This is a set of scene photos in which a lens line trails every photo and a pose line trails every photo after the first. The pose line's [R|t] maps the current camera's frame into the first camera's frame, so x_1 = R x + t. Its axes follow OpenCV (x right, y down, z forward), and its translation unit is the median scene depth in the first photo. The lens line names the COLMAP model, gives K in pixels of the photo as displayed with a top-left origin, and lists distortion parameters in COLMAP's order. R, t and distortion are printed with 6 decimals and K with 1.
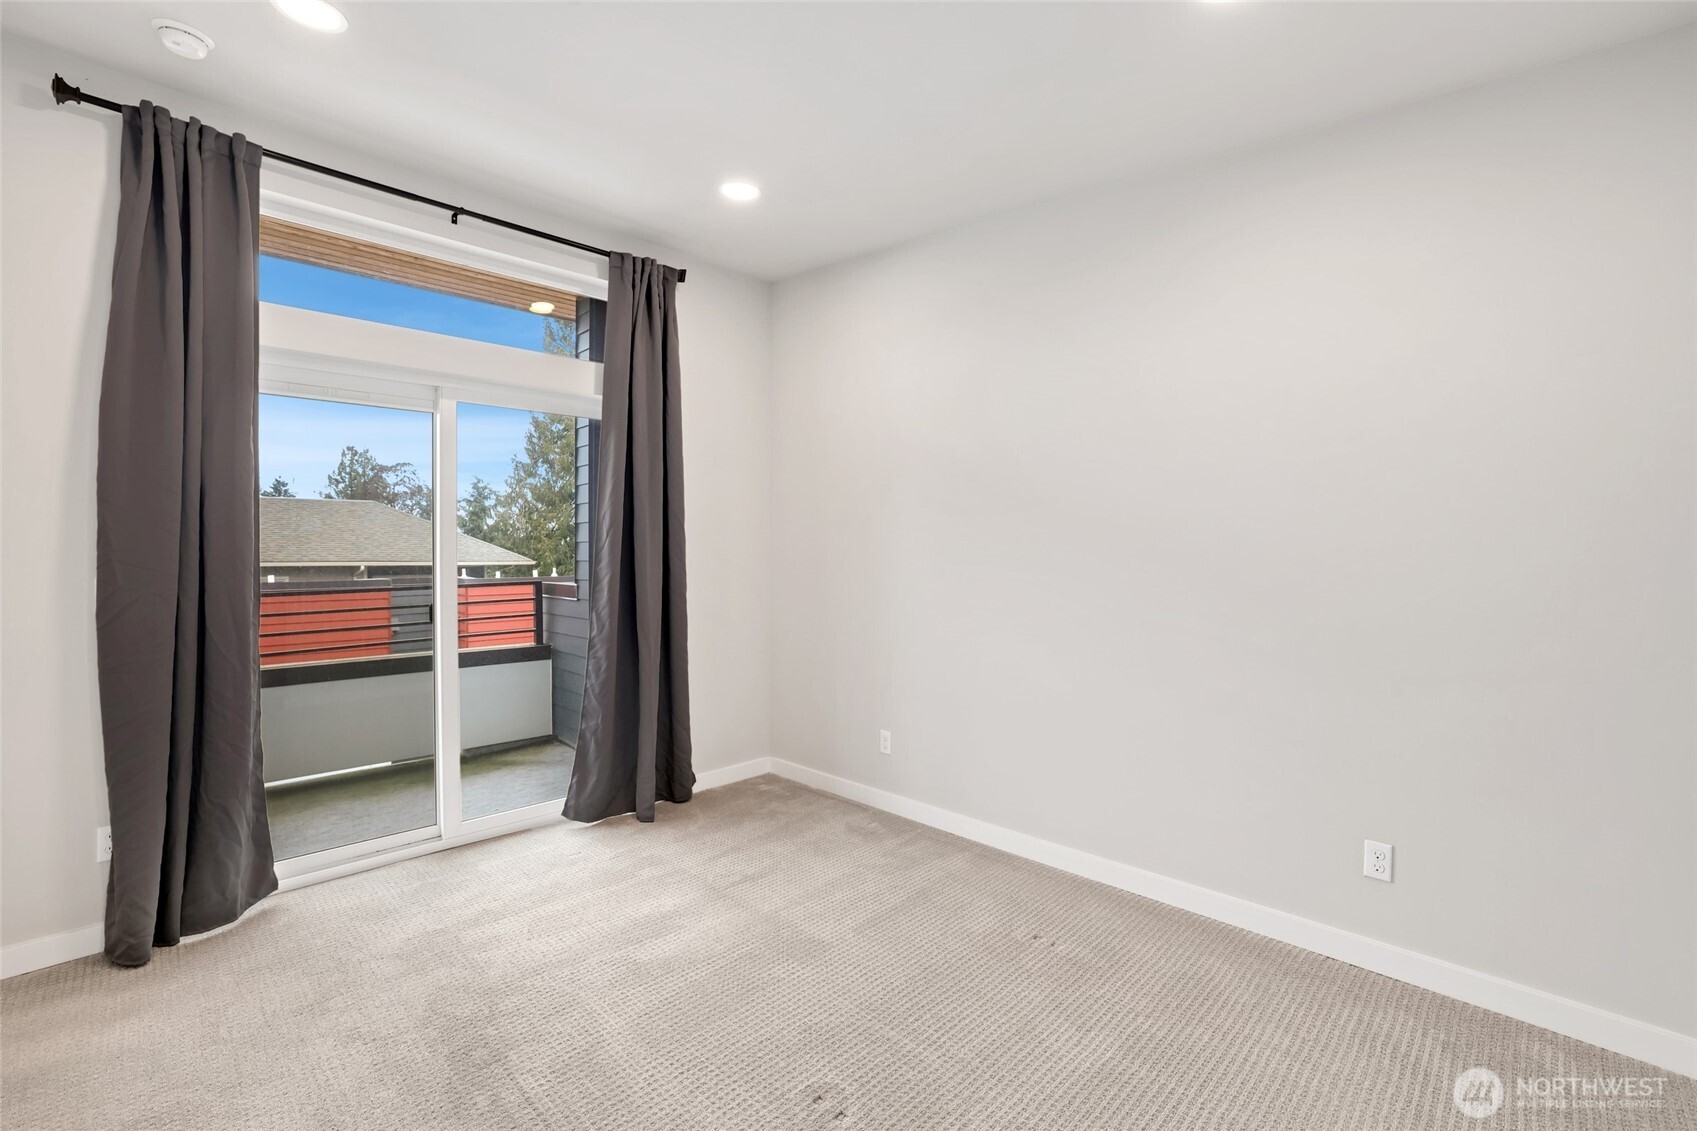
lens RADIAL K [[729.6, 0, 845.4], [0, 729.6, 553.3], [0, 0, 1]] dist [-0.047512, 0.017198]
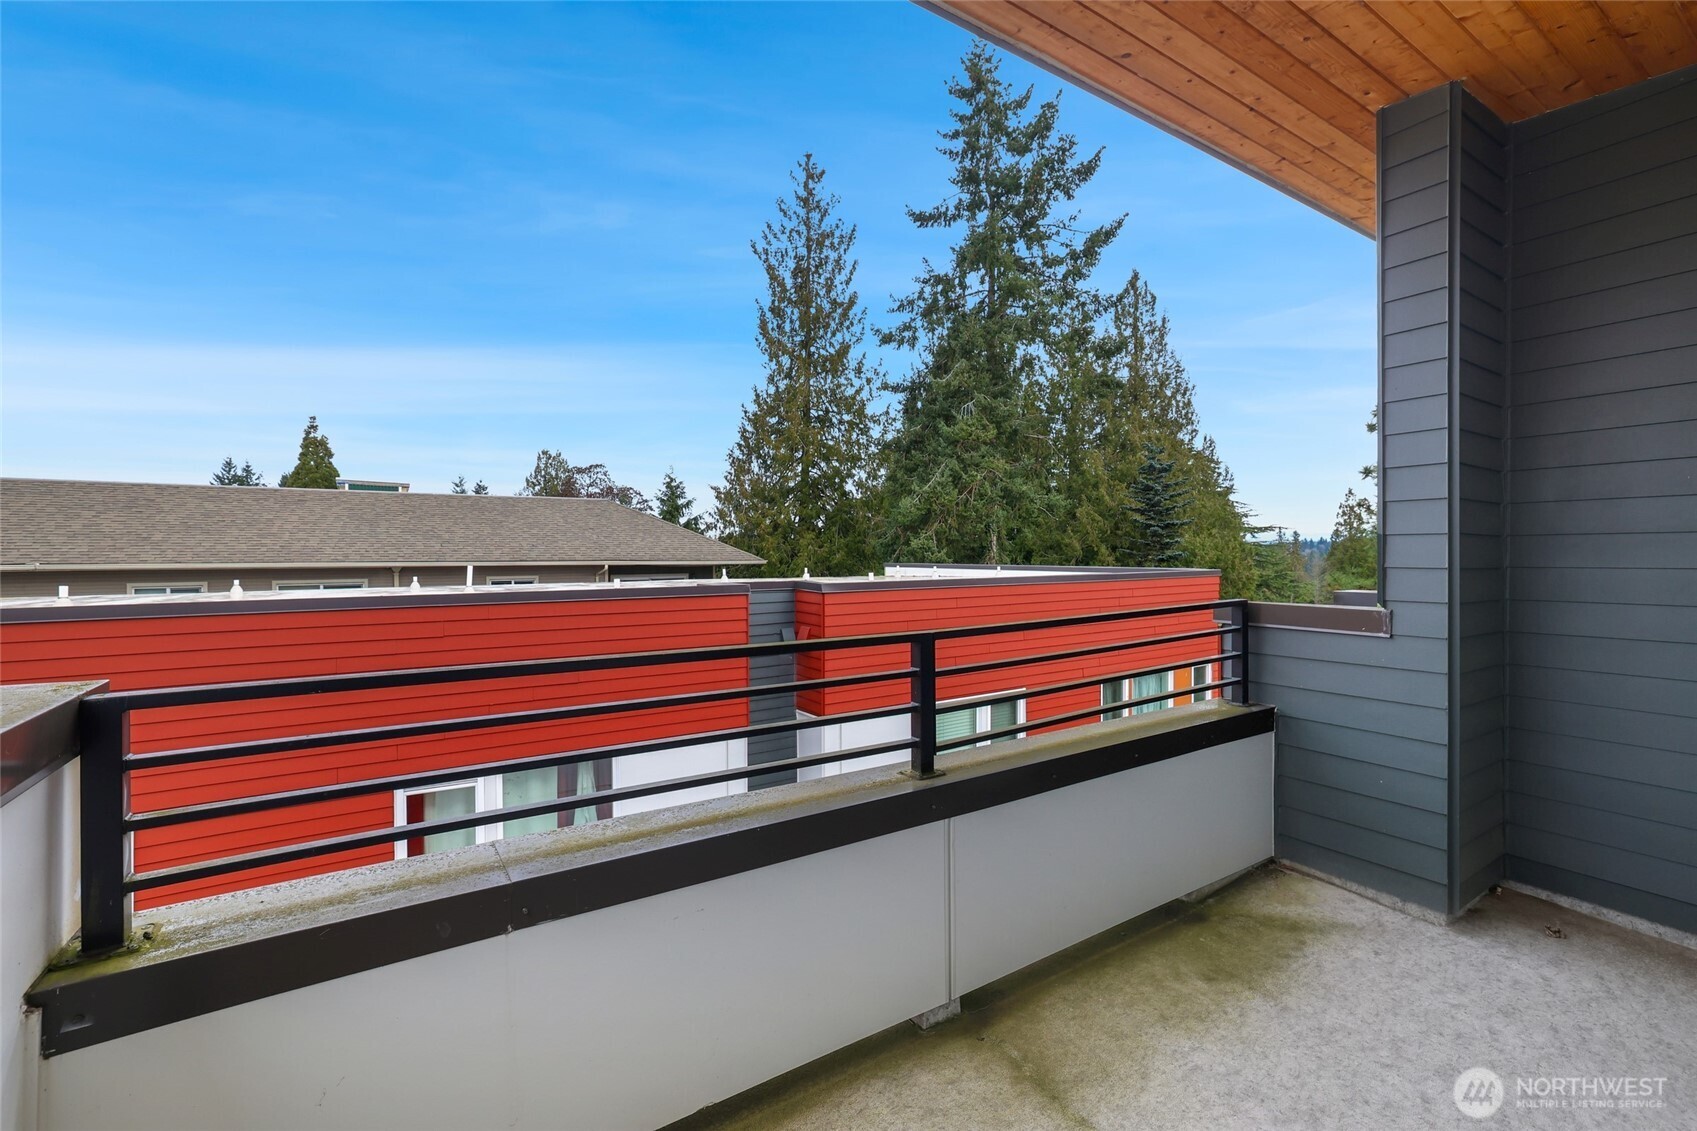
lens RADIAL K [[729.6, 0, 845.4], [0, 729.6, 553.3], [0, 0, 1]] dist [-0.047512, 0.017198]
pose [[0.982557, -0.000672, -0.185959, -0.136367], [0.001260, 0.999995, 0.003044, -0.000703], [0.185956, -0.003226, 0.982553, 0.074001]]
